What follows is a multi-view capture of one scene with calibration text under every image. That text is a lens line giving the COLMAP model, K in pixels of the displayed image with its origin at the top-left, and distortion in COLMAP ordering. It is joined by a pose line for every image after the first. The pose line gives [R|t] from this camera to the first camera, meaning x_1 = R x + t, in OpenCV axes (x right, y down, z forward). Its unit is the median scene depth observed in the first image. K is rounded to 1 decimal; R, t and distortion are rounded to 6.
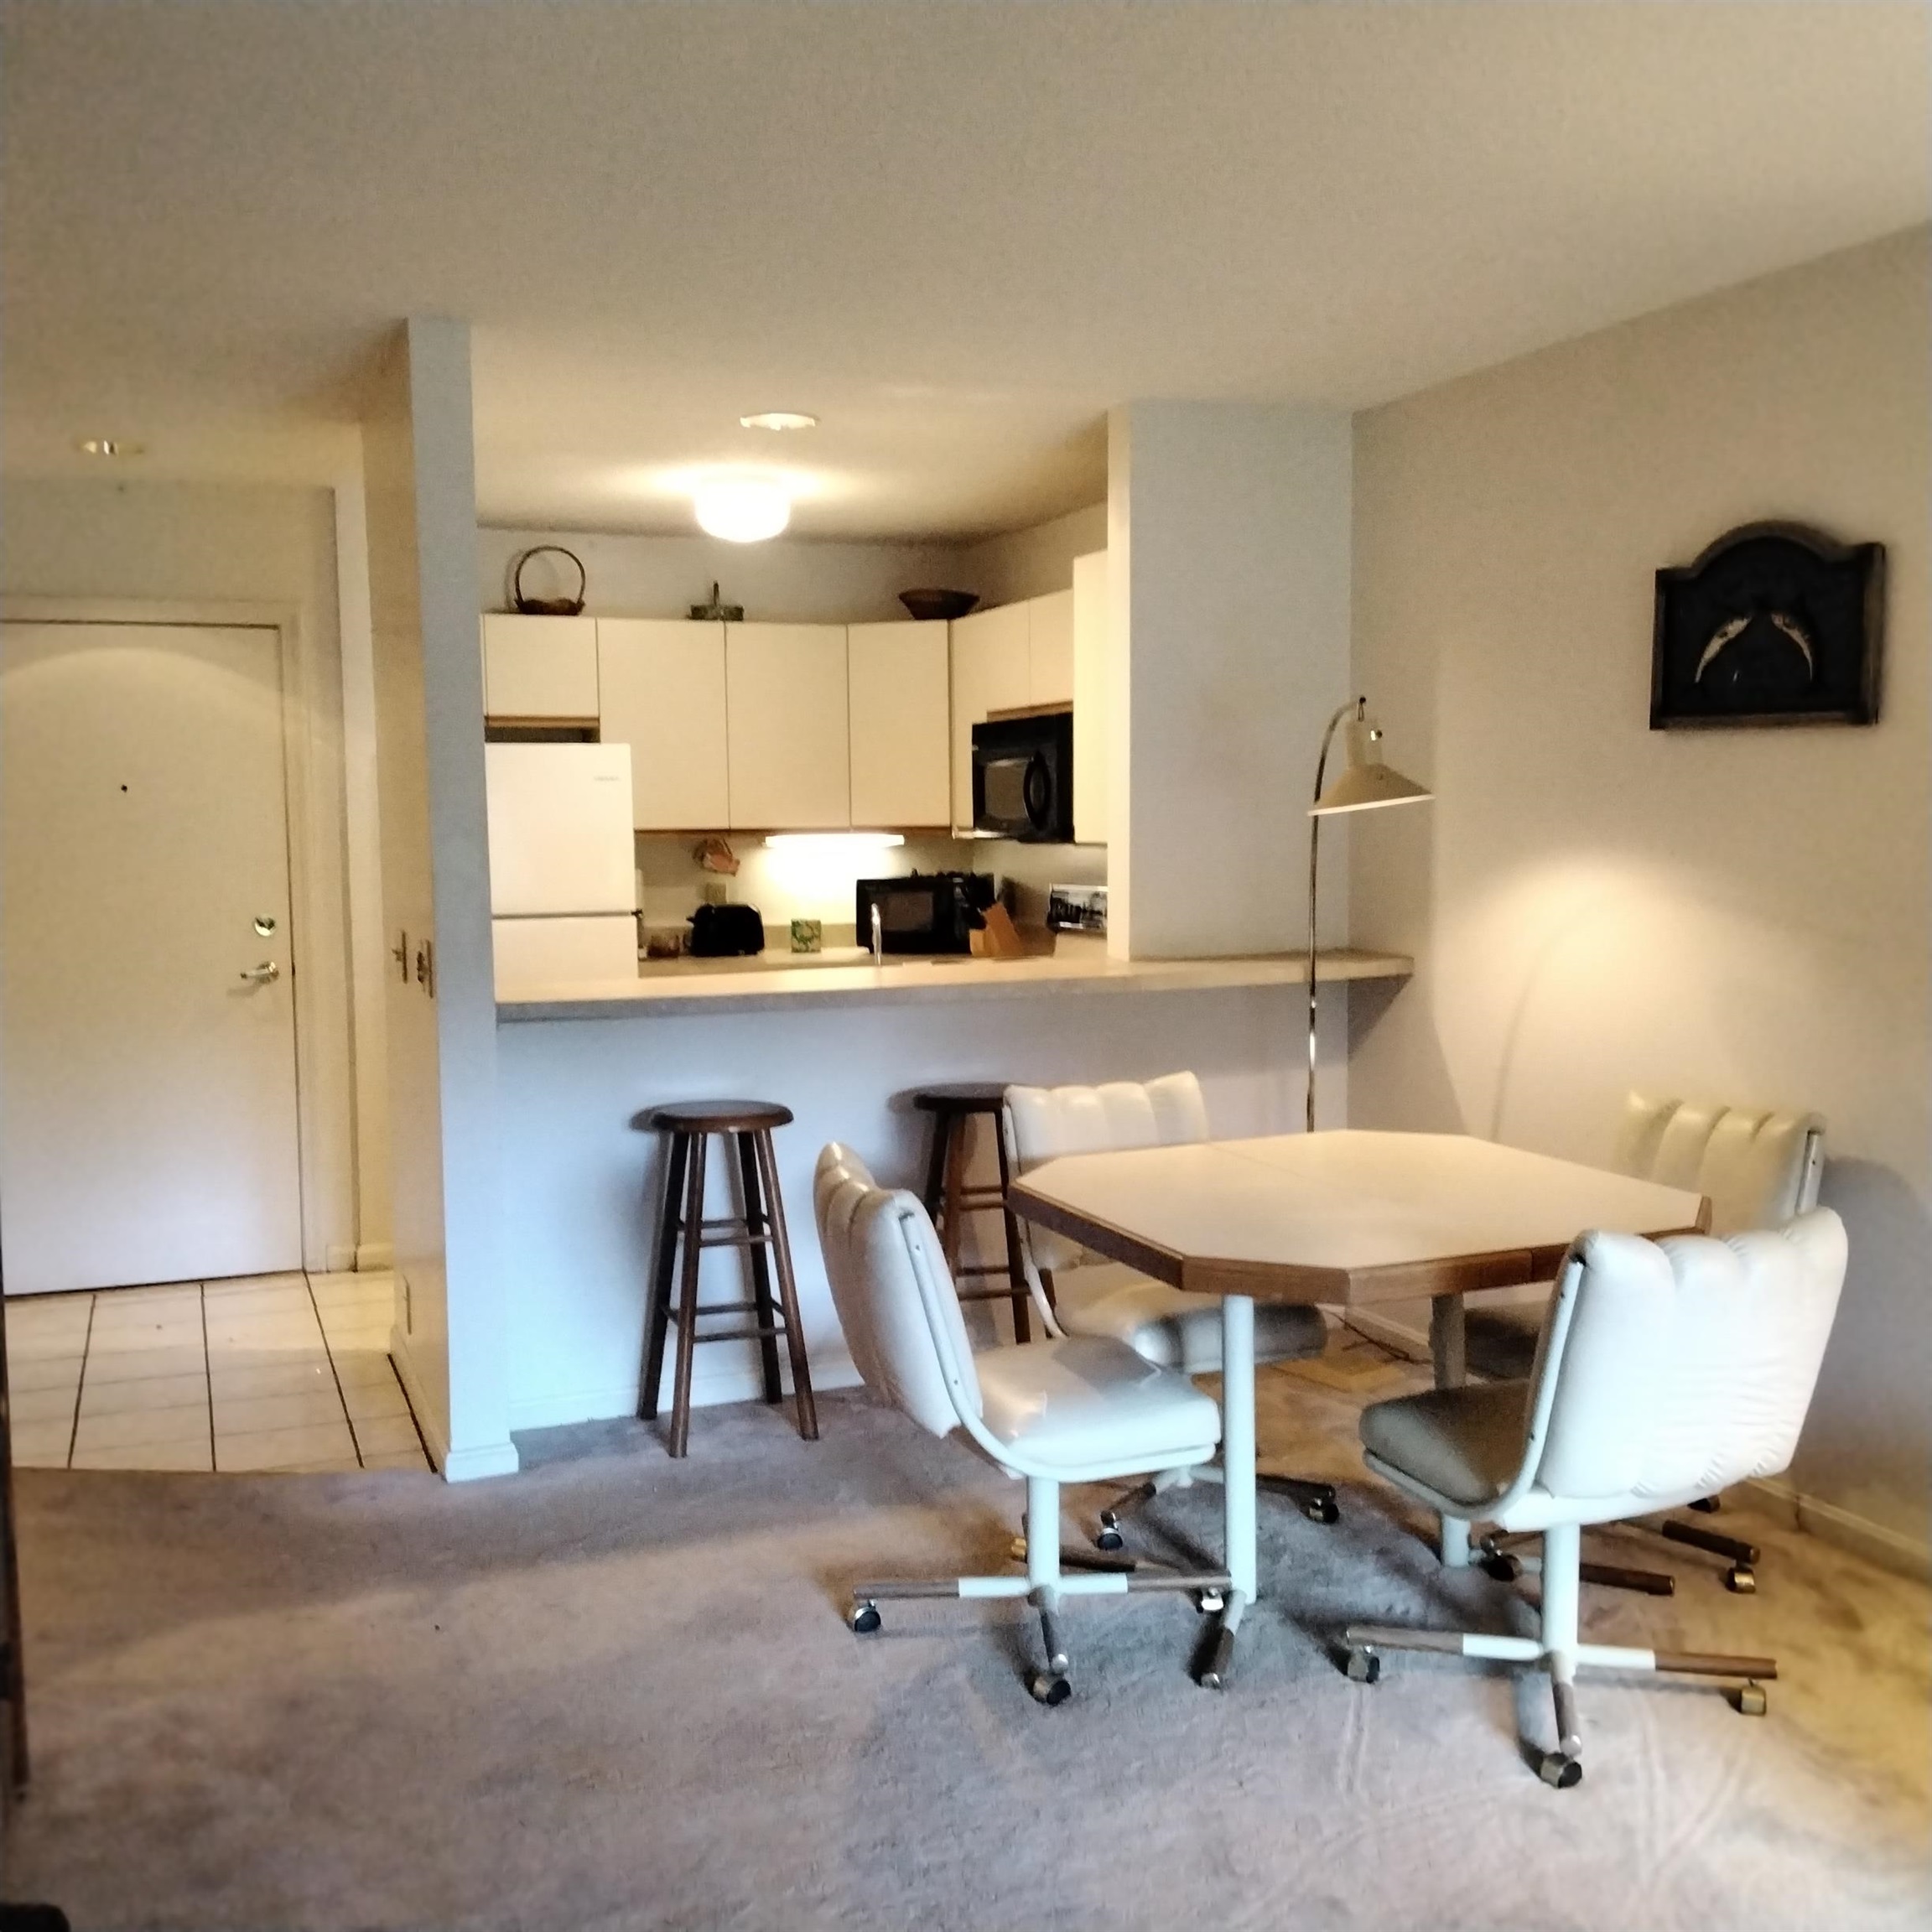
lens RADIAL K [[2045.6, 0, 966.0], [0, 2045.6, 966.0], [0, 0, 1]] dist [0.140156, -0.352881]
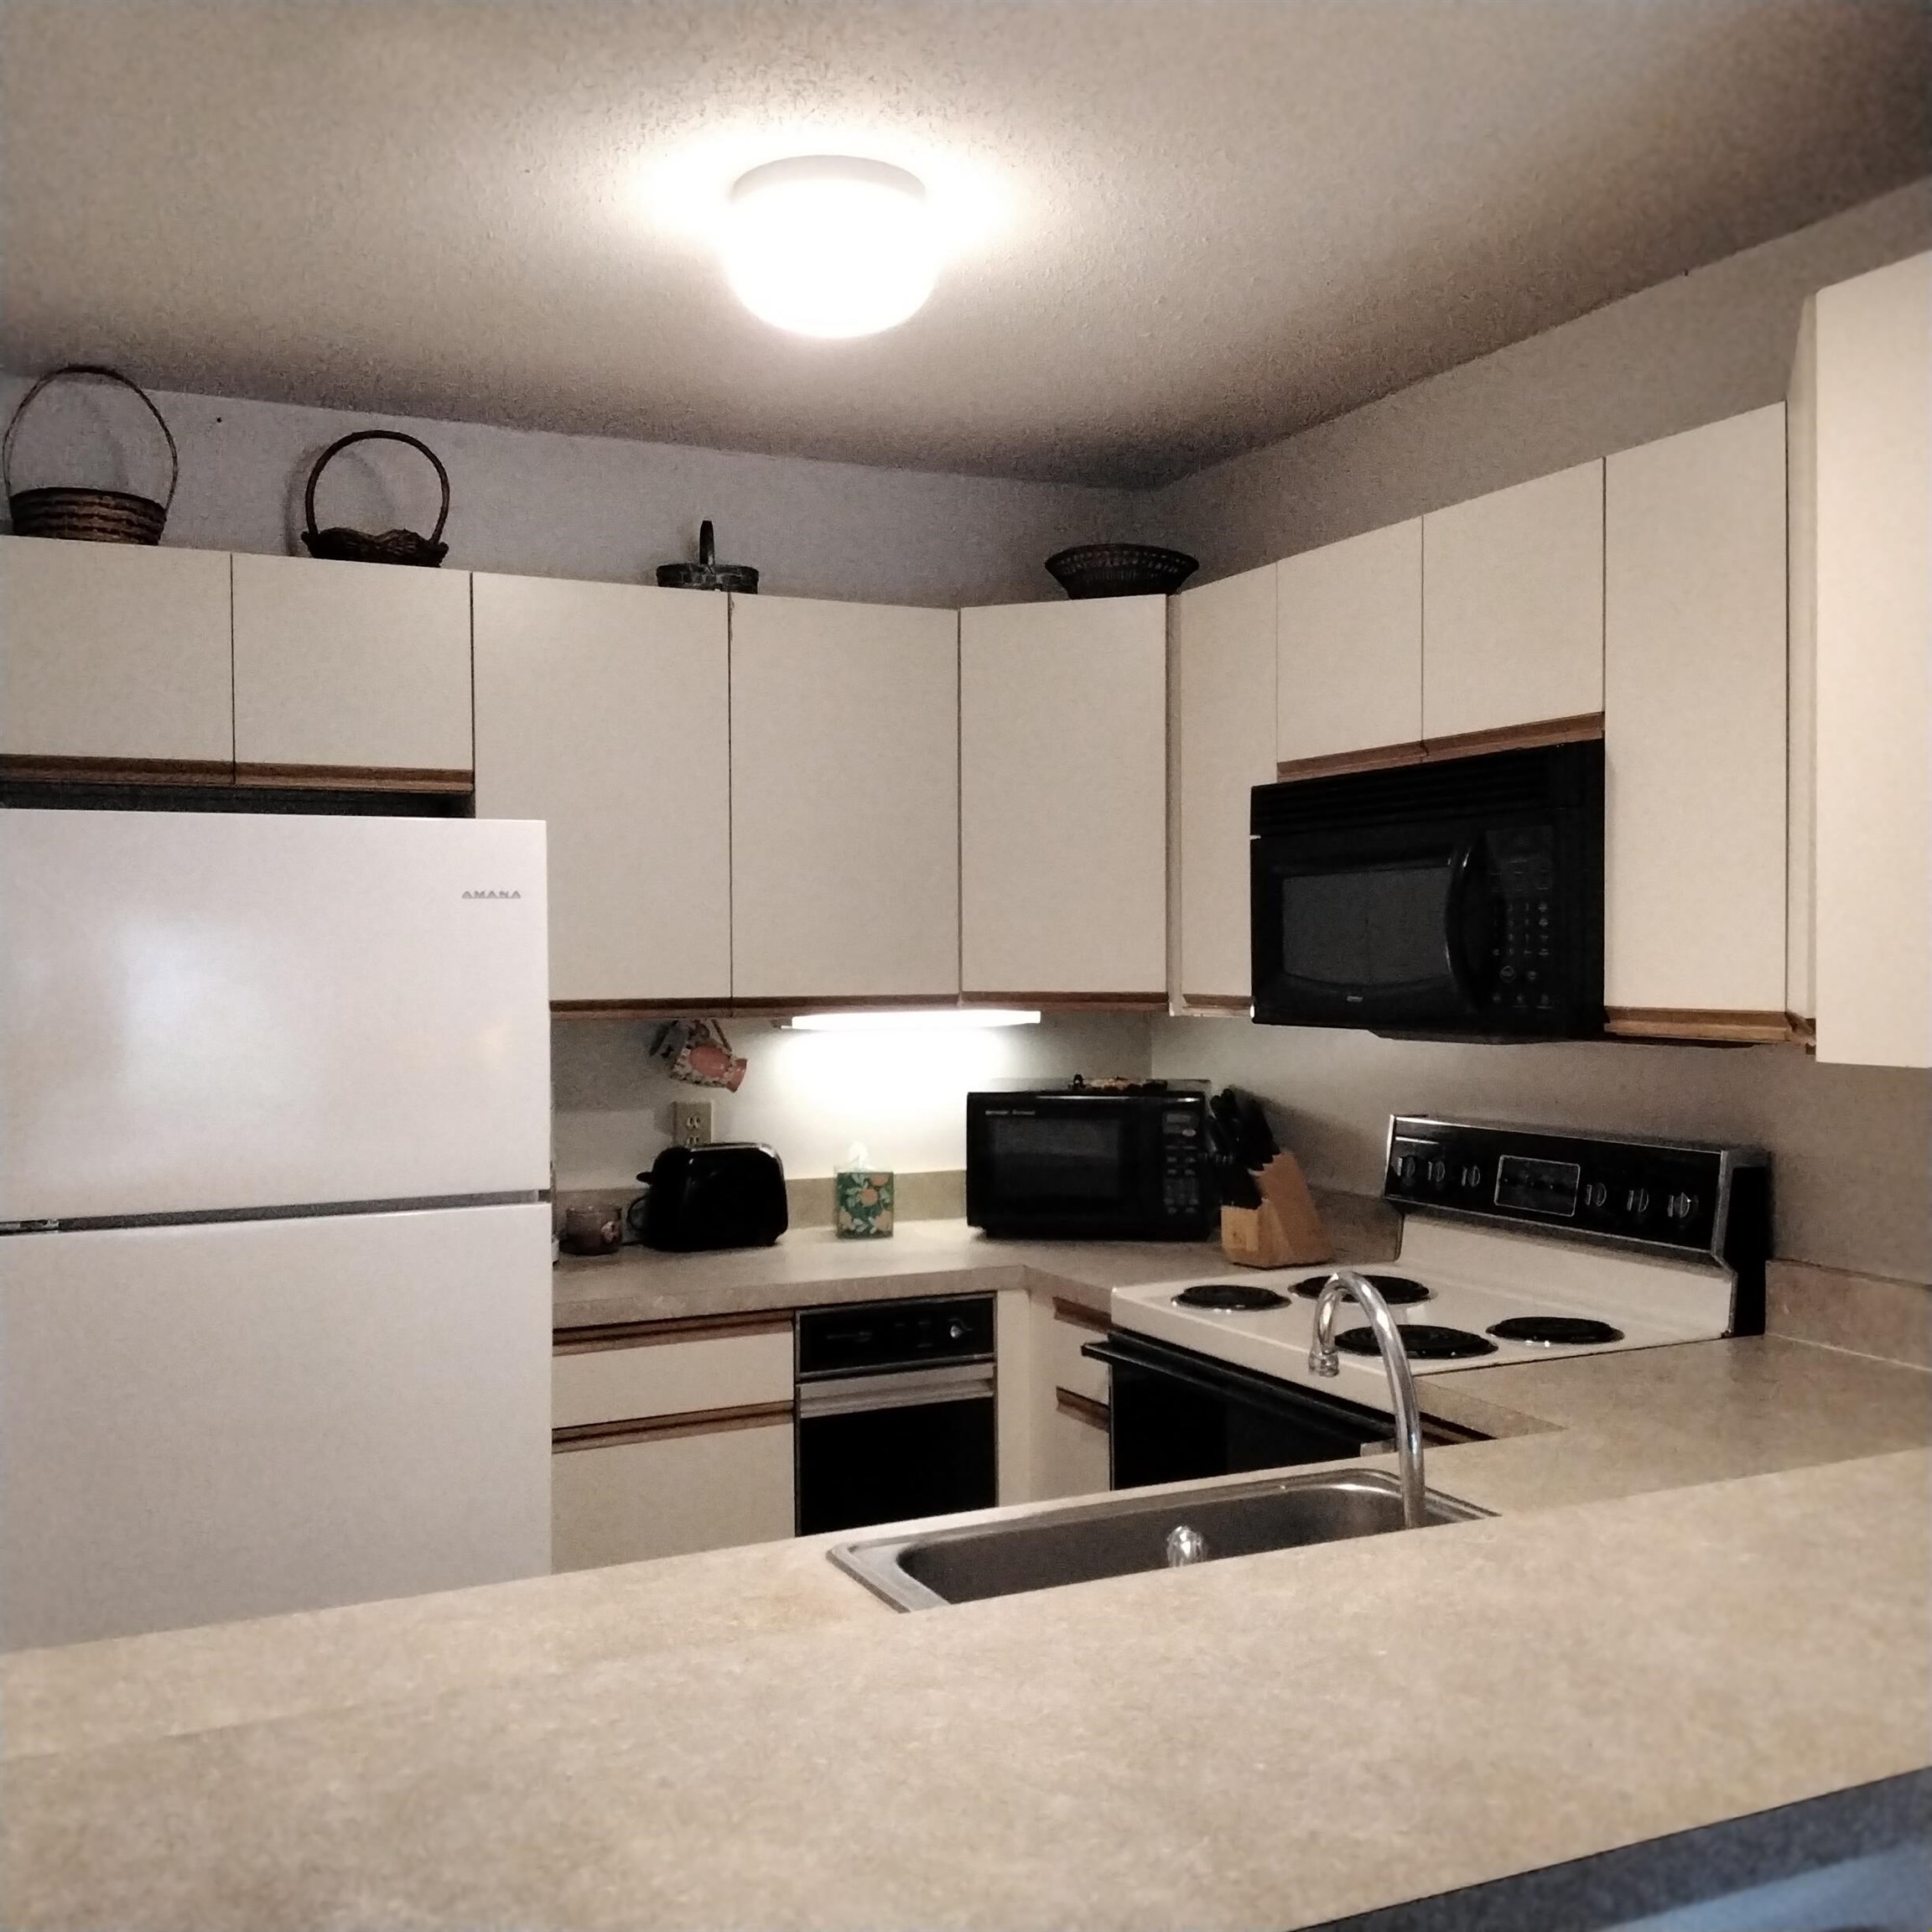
lens RADIAL K [[2045.6, 0, 966.0], [0, 2045.6, 966.0], [0, 0, 1]] dist [0.140156, -0.352881]
pose [[0.997531, 0.004819, 0.070062, -0.092391], [0.000570, 0.997055, -0.076686, -0.036000], [-0.070225, 0.076537, 0.994591, 0.491766]]
